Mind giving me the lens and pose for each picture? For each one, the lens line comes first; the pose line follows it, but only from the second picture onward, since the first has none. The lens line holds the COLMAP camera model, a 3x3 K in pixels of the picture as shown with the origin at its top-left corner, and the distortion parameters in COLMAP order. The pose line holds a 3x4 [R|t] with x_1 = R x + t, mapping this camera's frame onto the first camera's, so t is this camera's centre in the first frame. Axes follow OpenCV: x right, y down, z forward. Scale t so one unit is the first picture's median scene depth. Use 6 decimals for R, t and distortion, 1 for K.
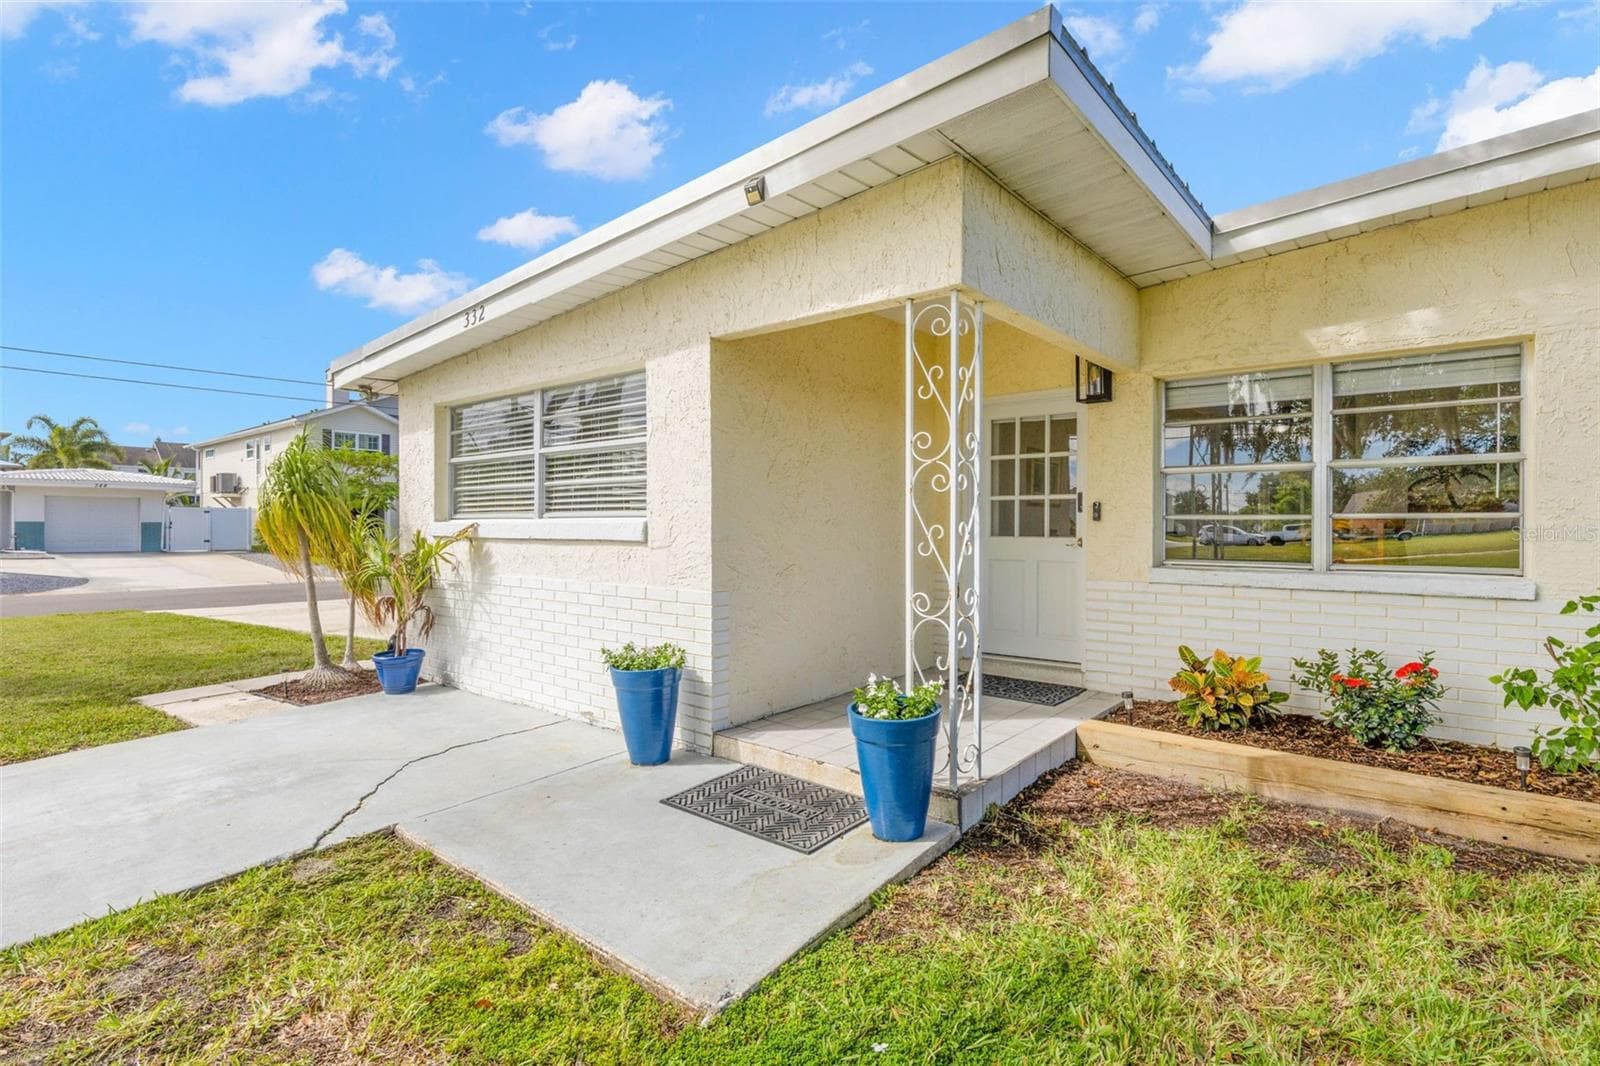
lens RADIAL K [[736.4, 0, 807.8], [0, 736.4, 523.9], [0, 0, 1]] dist [-0.000355, -0.000191]
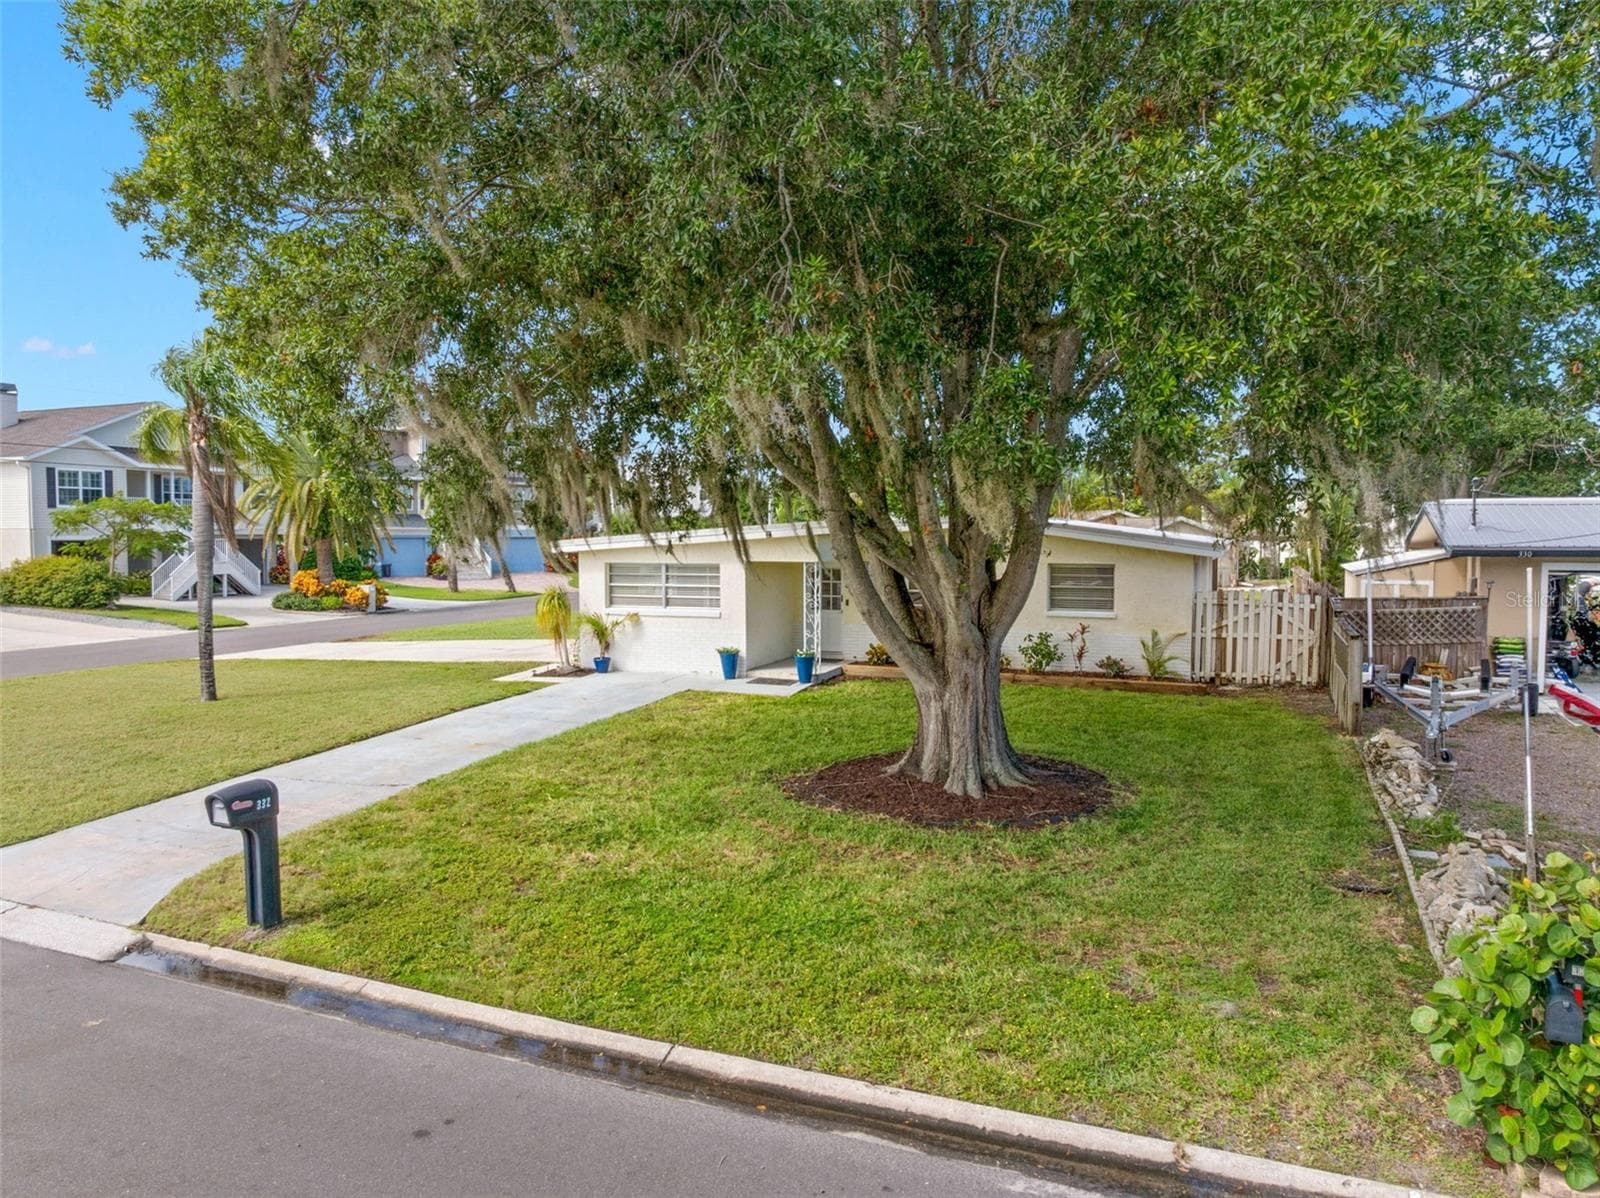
lens RADIAL K [[1130.8, 0, 803.5], [0, 1130.8, 595.7], [0, 0, 1]] dist [-0.035002, 0.002993]
pose [[0.956043, -0.017380, 0.292711, -1.349606], [0.001030, 0.998435, 0.055918, -0.357854], [-0.293225, -0.053158, 0.954564, -3.977322]]
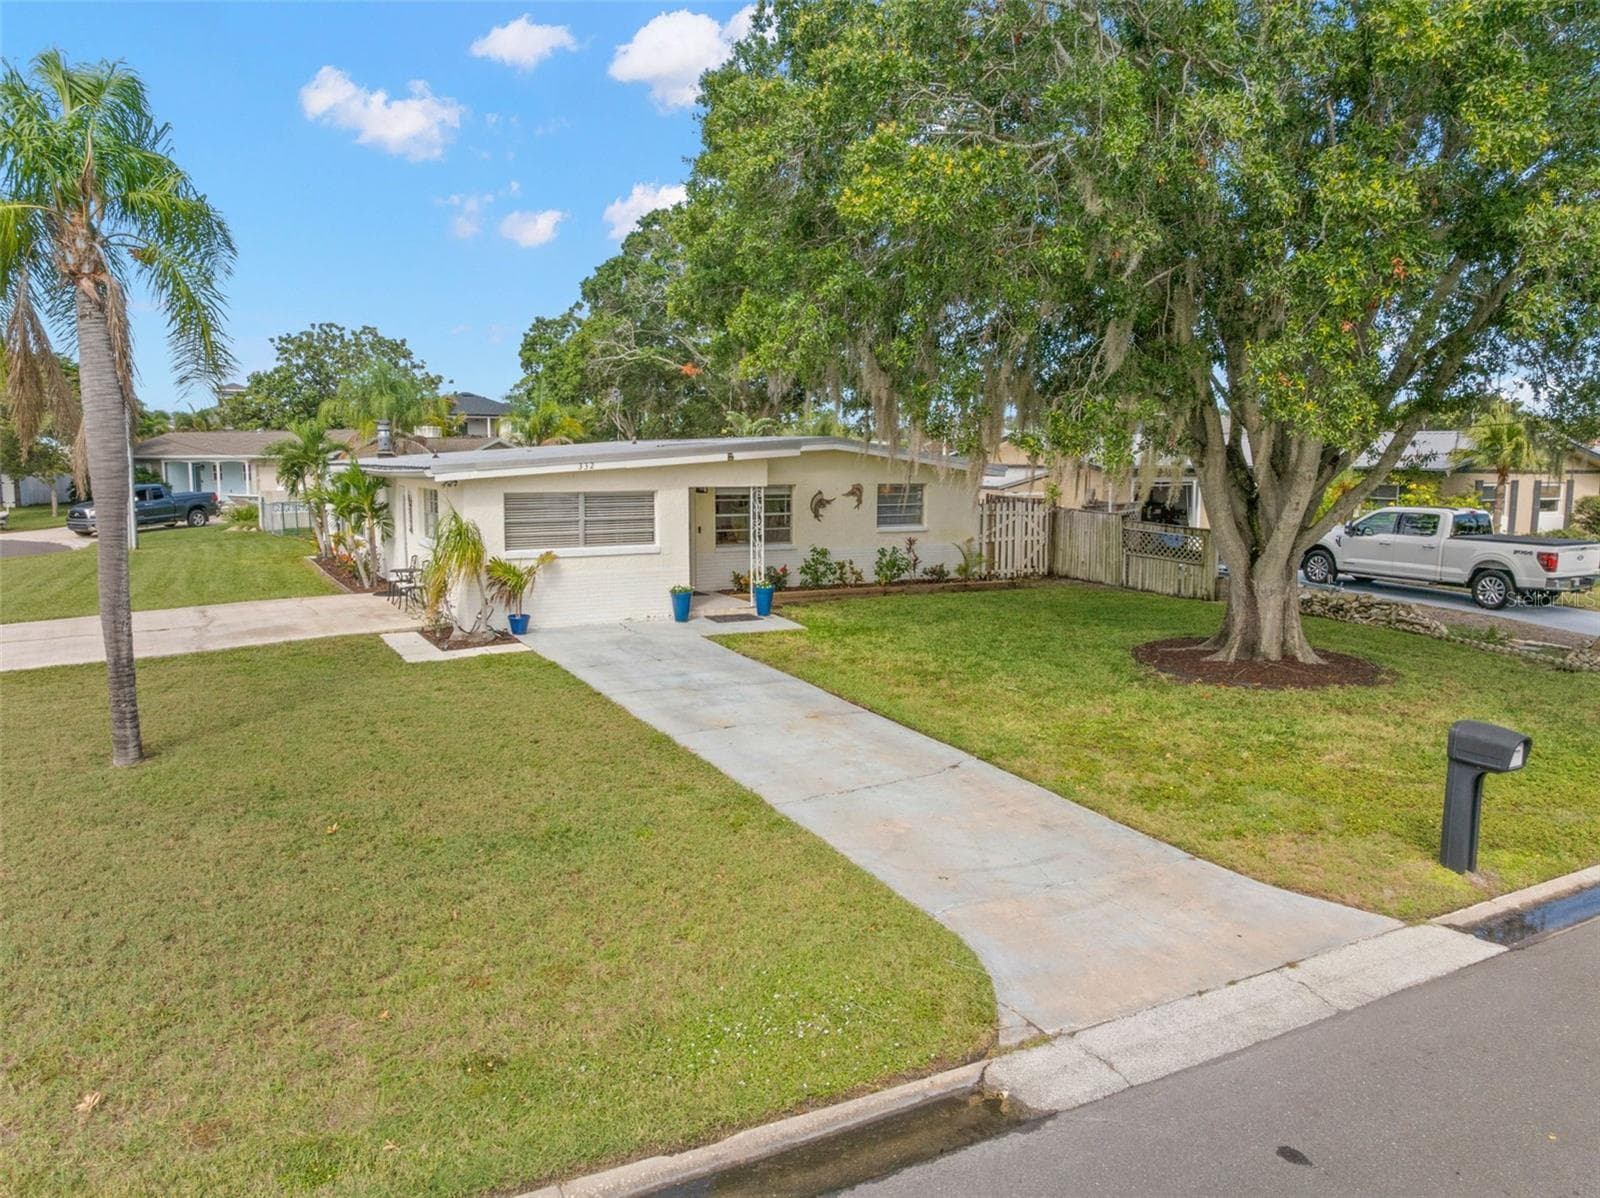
lens RADIAL K [[1130.8, 0, 804.3], [0, 1130.8, 603.5], [0, 0, 1]] dist [-0.035002, 0.002993]
pose [[0.367813, -0.119730, 0.922160, -4.095362], [-0.003728, 0.991478, 0.130218, -0.354462], [-0.929892, -0.051334, 0.364232, -1.149493]]
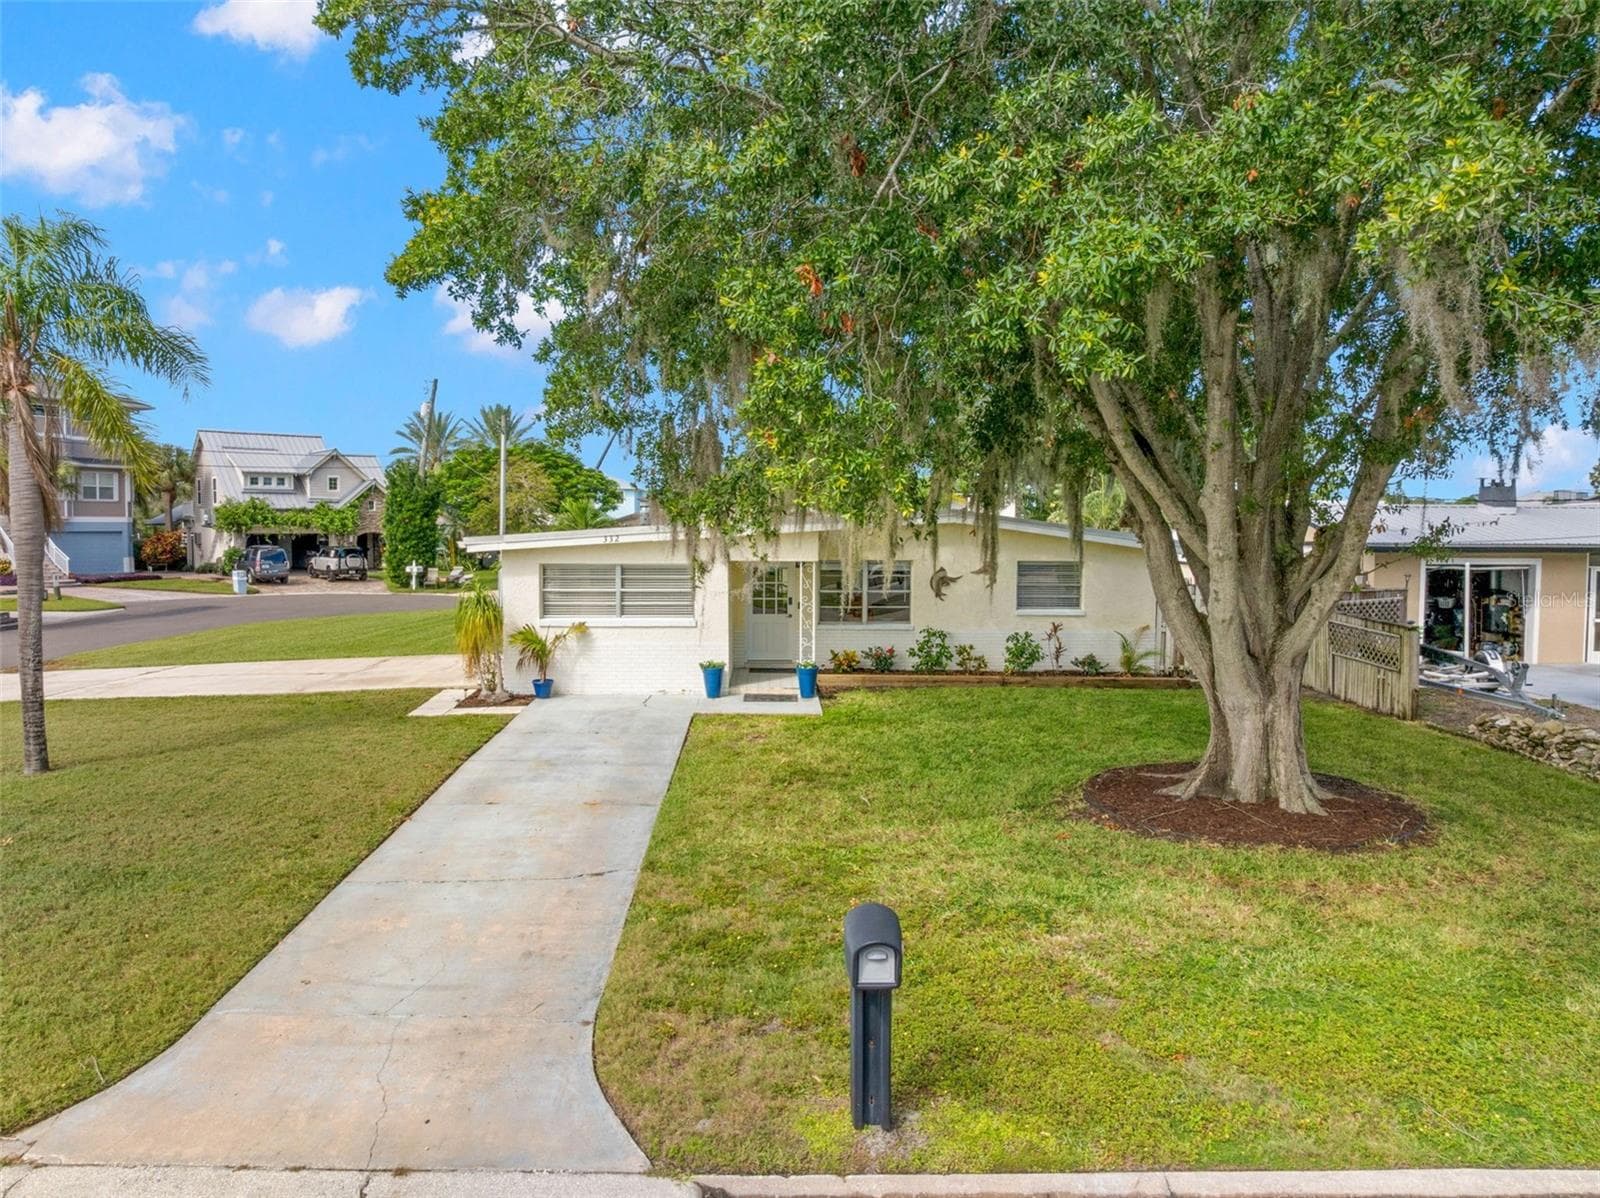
lens RADIAL K [[1130.8, 0, 803.5], [0, 1130.8, 599.2], [0, 0, 1]] dist [-0.035002, 0.002993]
pose [[0.759783, -0.037780, 0.649078, -2.736635], [-0.004038, 0.998017, 0.062817, -0.357017], [-0.650164, -0.050348, 0.758124, -2.589522]]
